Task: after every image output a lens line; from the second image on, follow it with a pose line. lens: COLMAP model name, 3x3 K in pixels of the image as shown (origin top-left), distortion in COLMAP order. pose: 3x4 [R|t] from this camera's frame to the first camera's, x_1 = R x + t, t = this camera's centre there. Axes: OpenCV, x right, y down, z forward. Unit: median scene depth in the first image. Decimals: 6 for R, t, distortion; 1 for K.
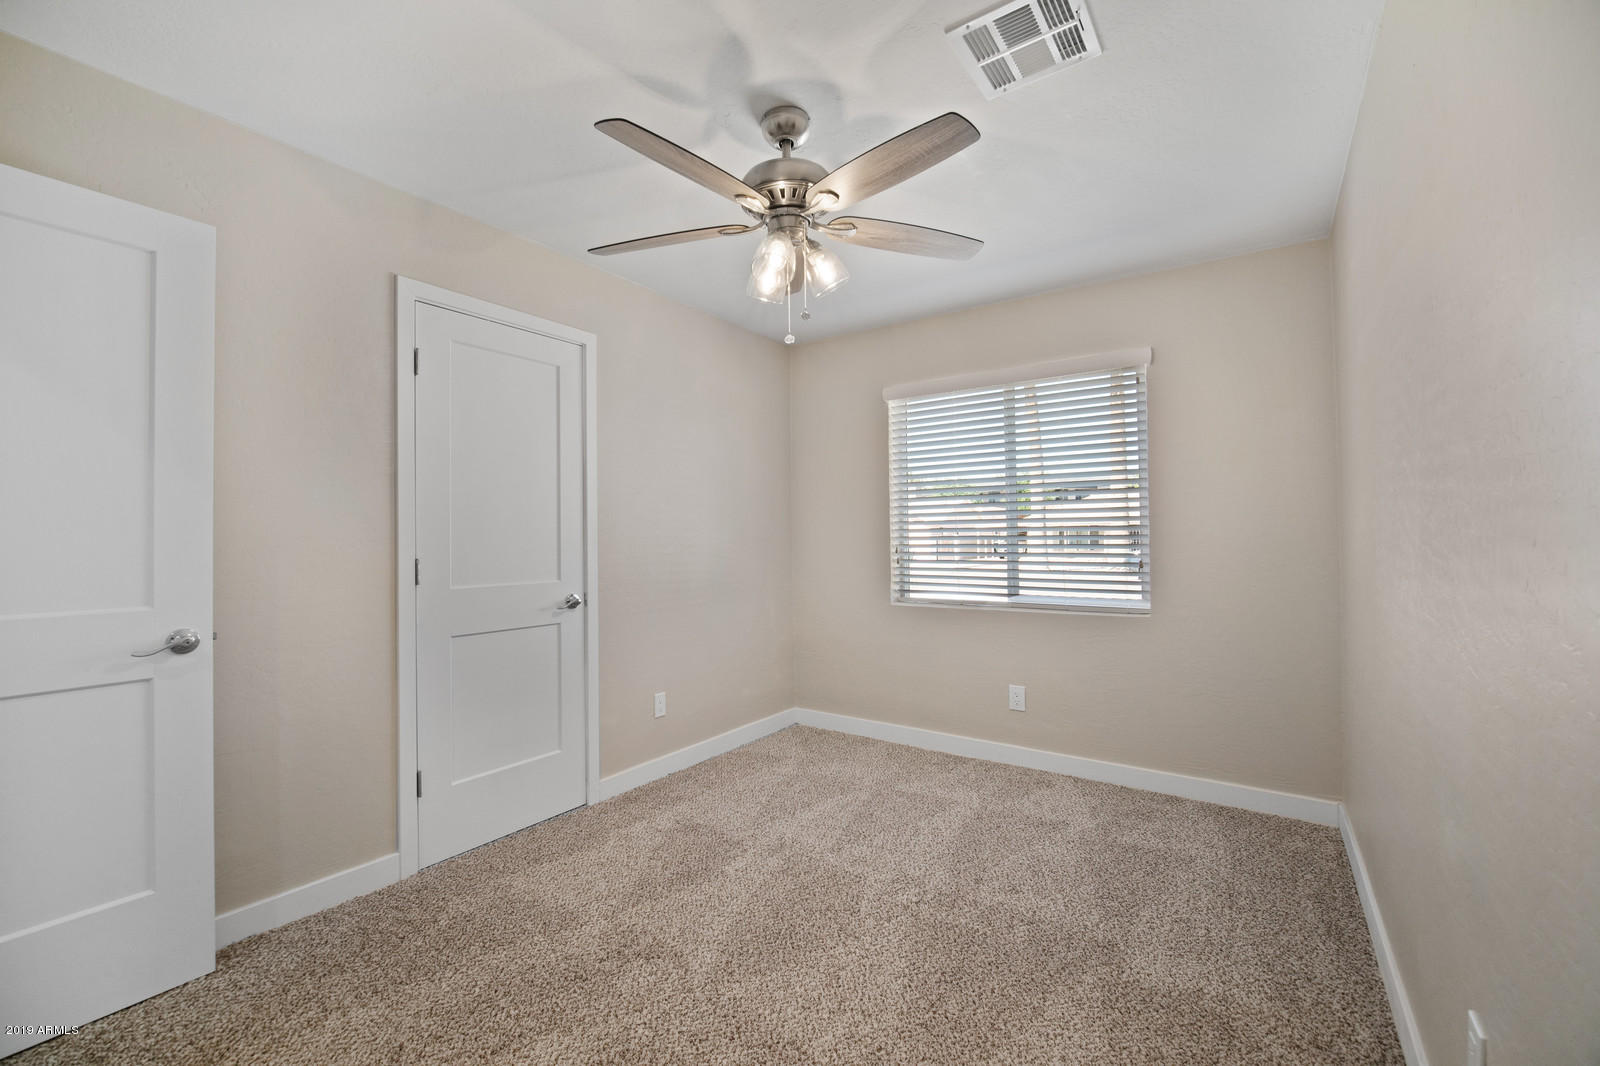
lens RADIAL K [[671.7, 0, 793.8], [0, 671.7, 535.1], [0, 0, 1]] dist [-0.015124, 0.000242]
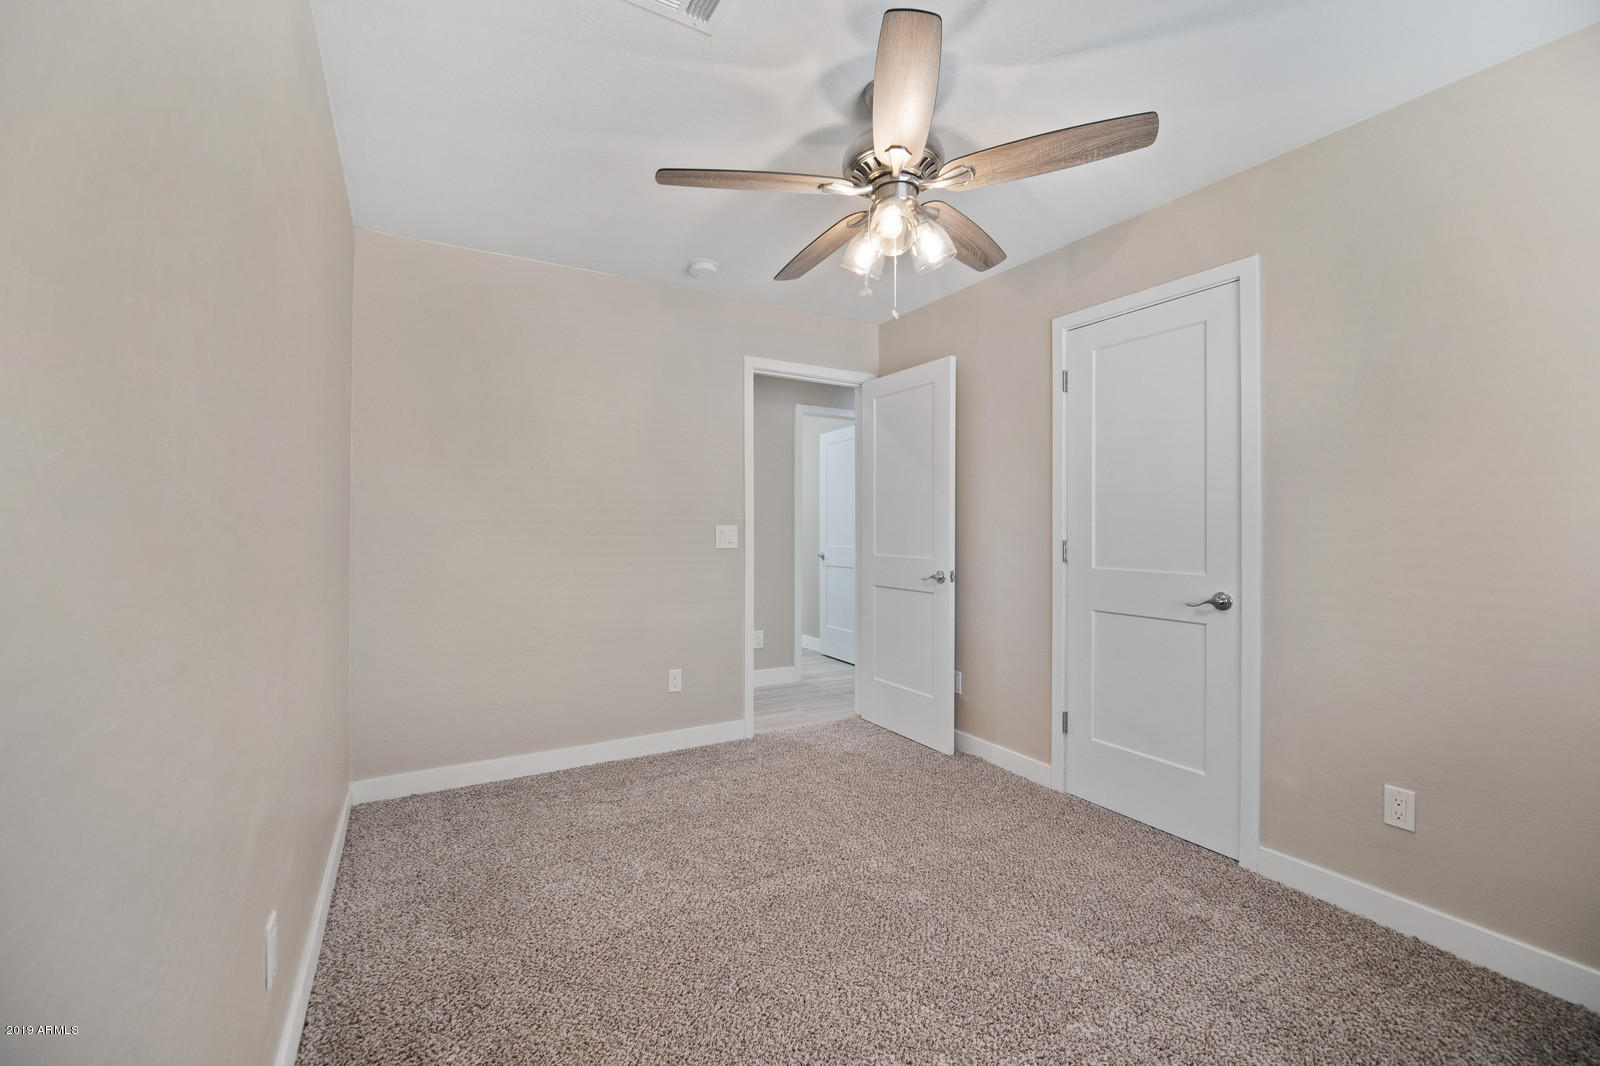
lens RADIAL K [[642.7, 0, 789.5], [0, 642.7, 517.3], [0, 0, 1]] dist [-0.001091, 0.000249]
pose [[-0.412285, 0.003462, -0.911048, 0.719334], [0.016686, 0.999854, -0.003751, -0.011946], [0.910902, -0.016748, -0.412282, 1.006840]]
